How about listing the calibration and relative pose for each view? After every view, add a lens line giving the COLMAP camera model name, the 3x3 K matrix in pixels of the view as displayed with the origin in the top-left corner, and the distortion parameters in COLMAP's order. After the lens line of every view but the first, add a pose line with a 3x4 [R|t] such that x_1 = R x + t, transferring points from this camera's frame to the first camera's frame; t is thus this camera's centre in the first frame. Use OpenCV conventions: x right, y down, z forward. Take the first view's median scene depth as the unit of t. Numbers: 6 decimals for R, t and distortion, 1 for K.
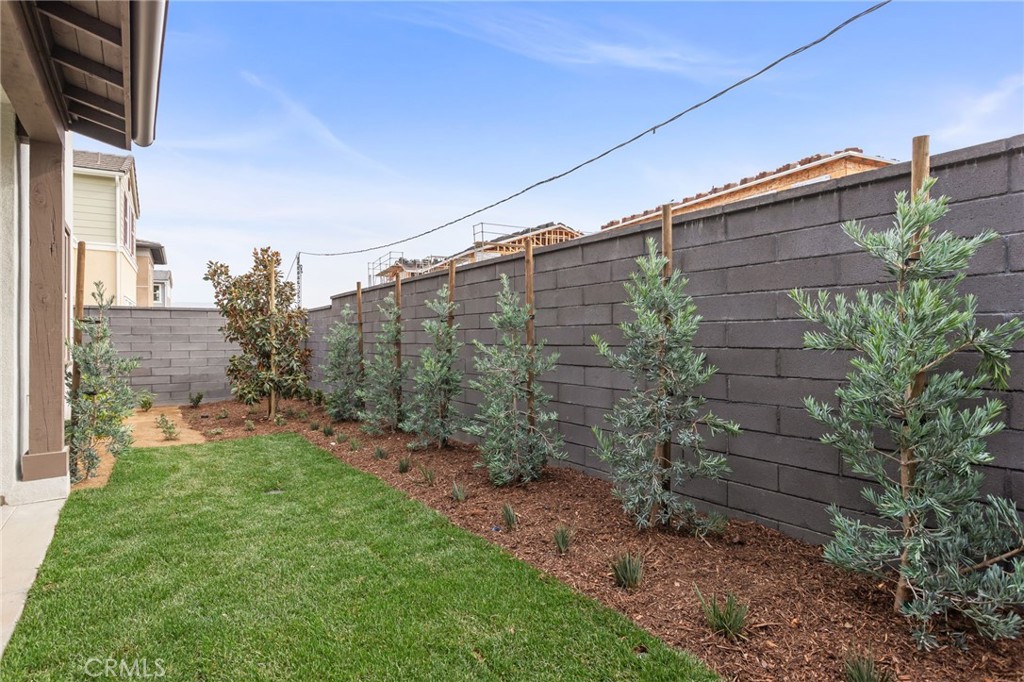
lens RADIAL K [[535.1, 0, 512.0], [0, 535.1, 341.0], [0, 0, 1]] dist [0.000296, 0.000180]
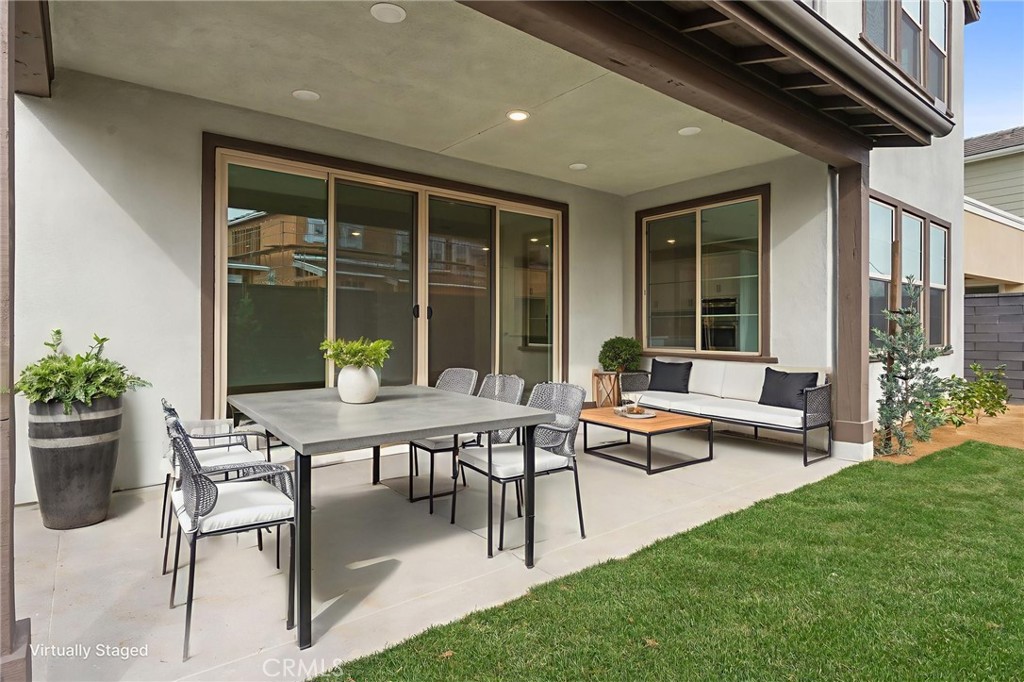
lens RADIAL K [[535.1, 0, 512.0], [0, 535.1, 341.0], [0, 0, 1]] dist [0.000296, 0.000180]
pose [[0.096505, 0.029002, -0.994910, 0.330087], [-0.003998, 0.999579, 0.028750, -0.007939], [0.995325, 0.001203, 0.096580, 0.135864]]
